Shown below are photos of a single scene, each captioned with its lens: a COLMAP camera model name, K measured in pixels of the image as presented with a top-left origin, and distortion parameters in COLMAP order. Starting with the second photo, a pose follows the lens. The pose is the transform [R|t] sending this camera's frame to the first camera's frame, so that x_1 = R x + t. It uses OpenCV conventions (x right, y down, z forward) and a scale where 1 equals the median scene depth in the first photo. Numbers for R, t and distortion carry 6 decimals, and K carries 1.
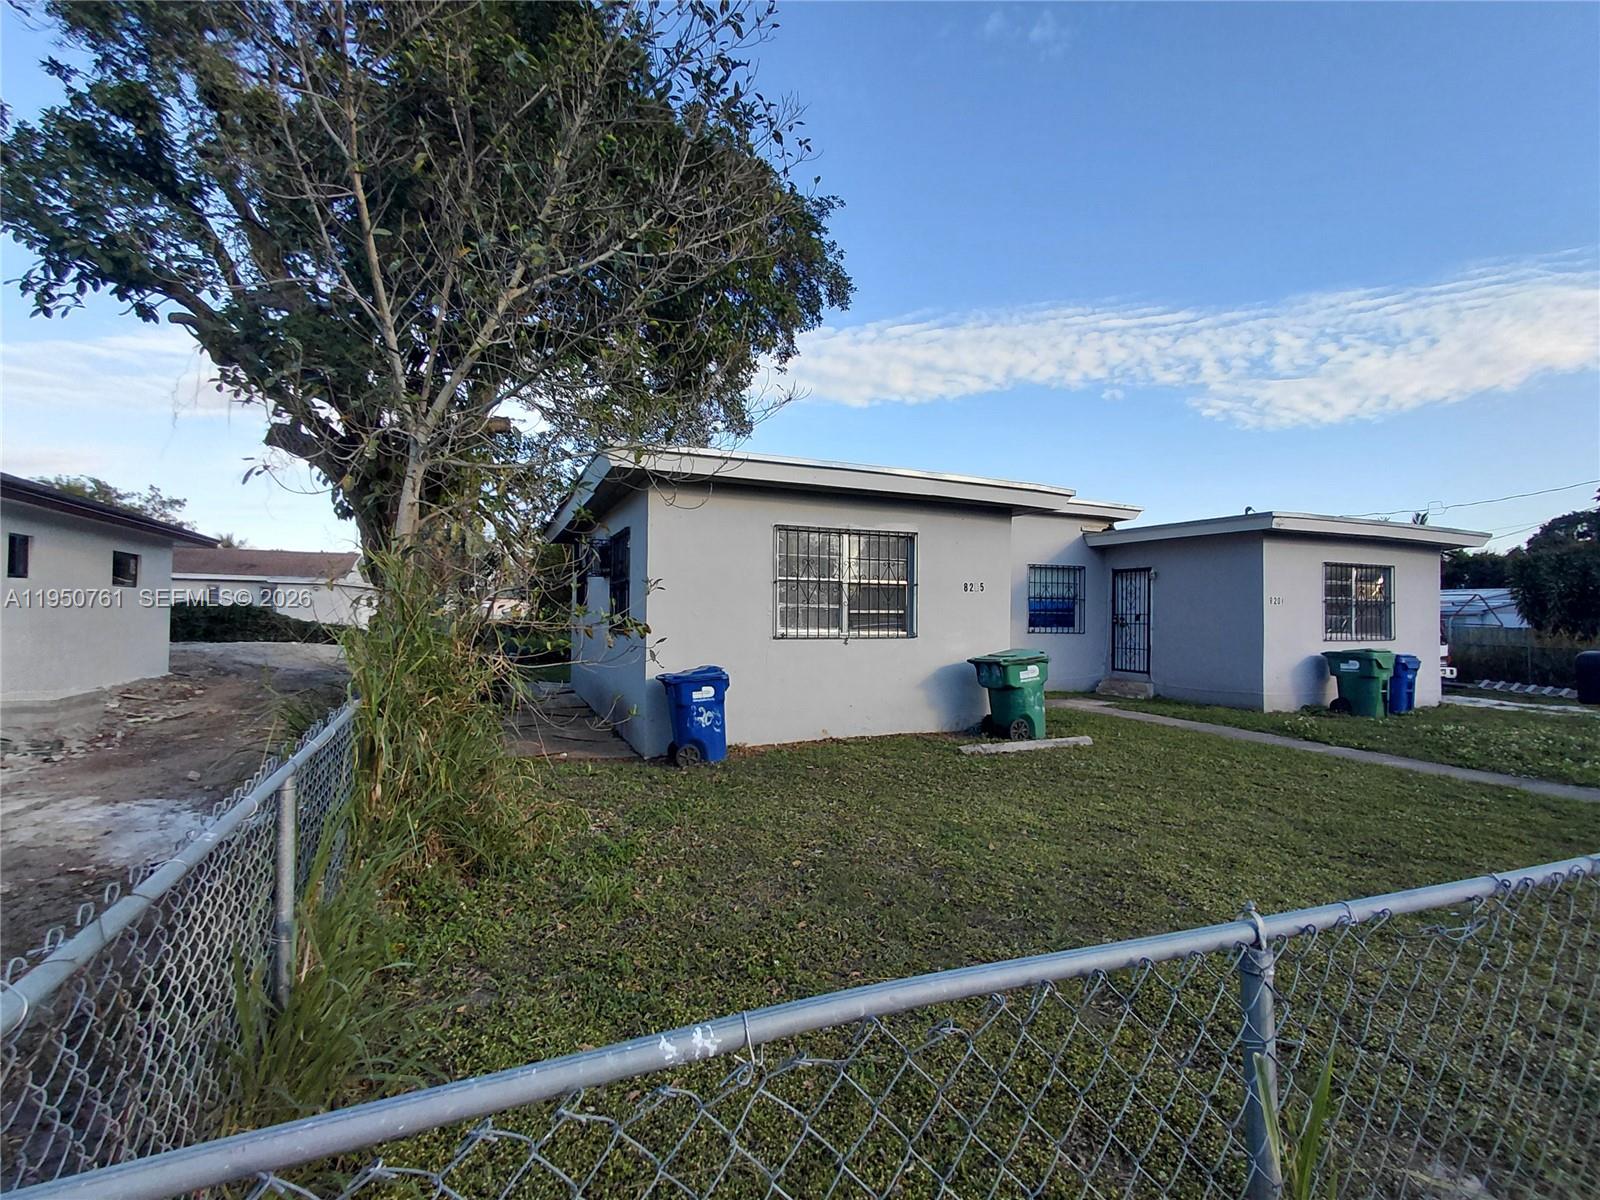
lens RADIAL K [[741.4, 0, 800.7], [0, 741.4, 604.6], [0, 0, 1]] dist [-0.000149, 0.000368]
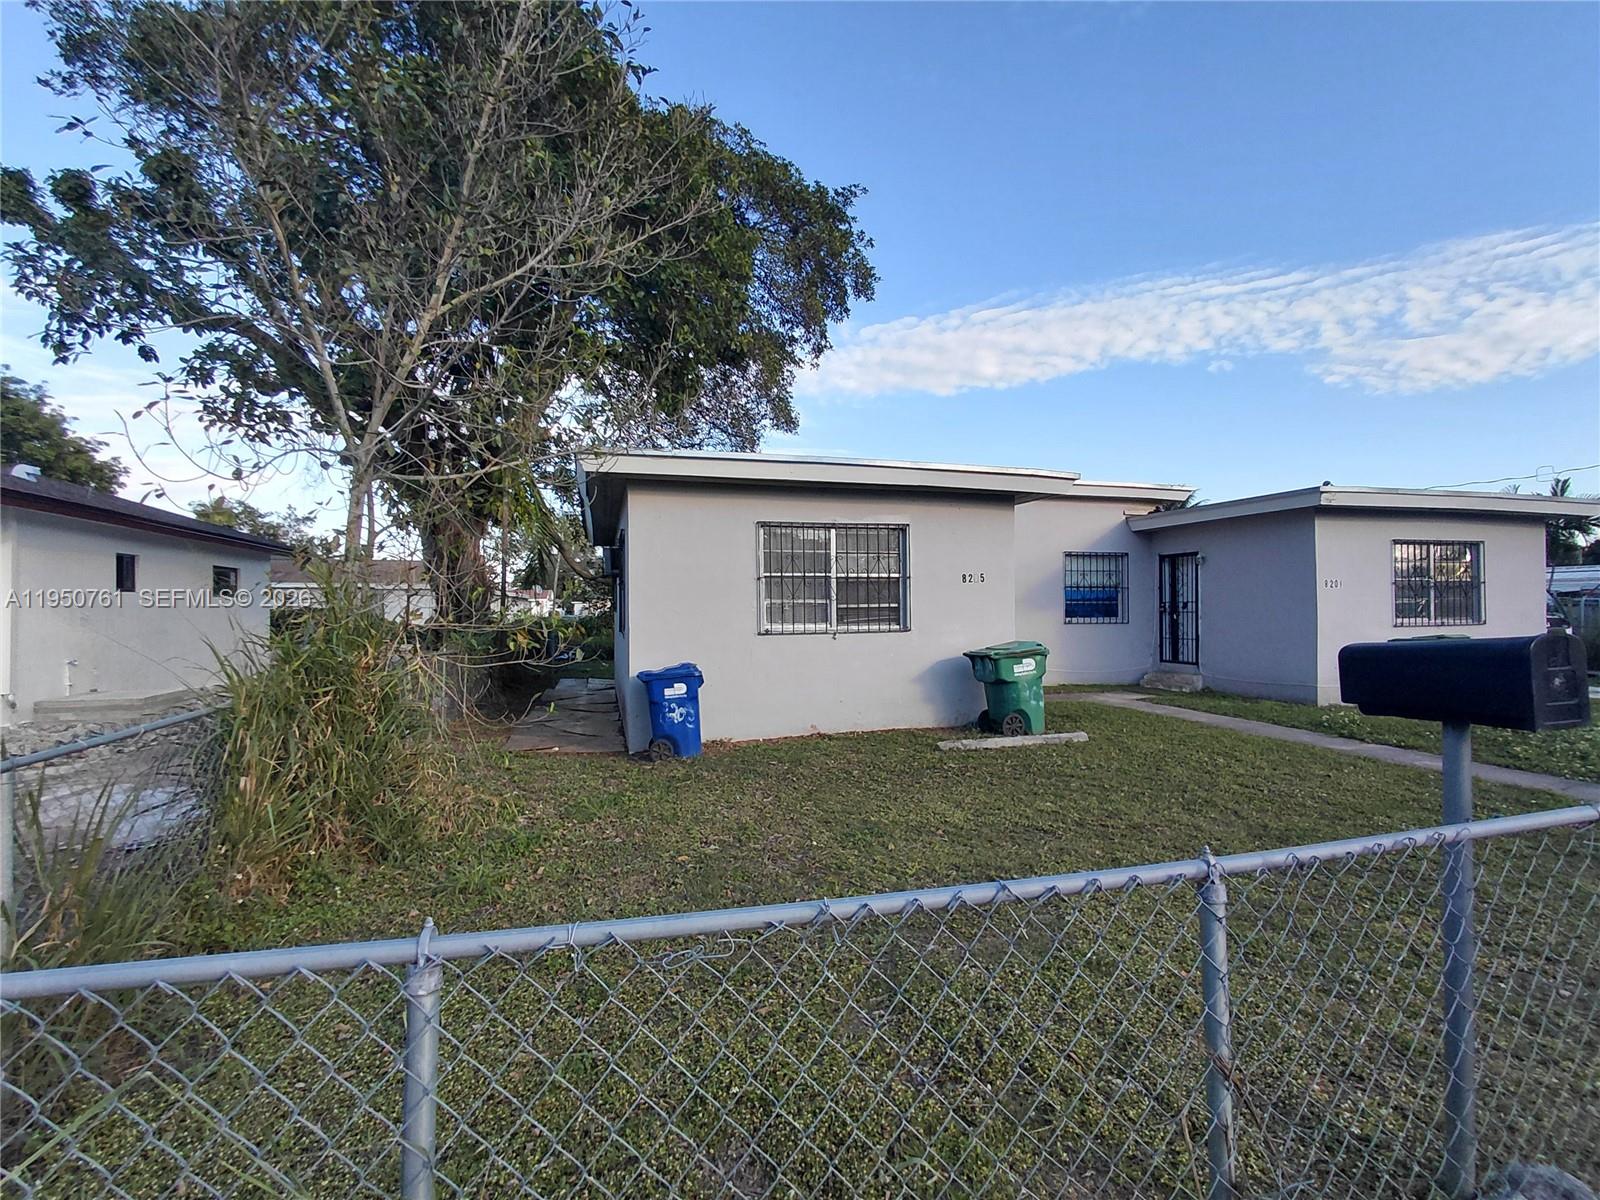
lens RADIAL K [[739.8, 0, 796.0], [0, 739.8, 603.3], [0, 0, 1]] dist [-0.001748, -0.000018]
pose [[0.990715, -0.021751, -0.134204, 0.109199], [0.022457, 0.999741, 0.003750, 0.000449], [0.134087, -0.006729, 0.990947, 0.009454]]
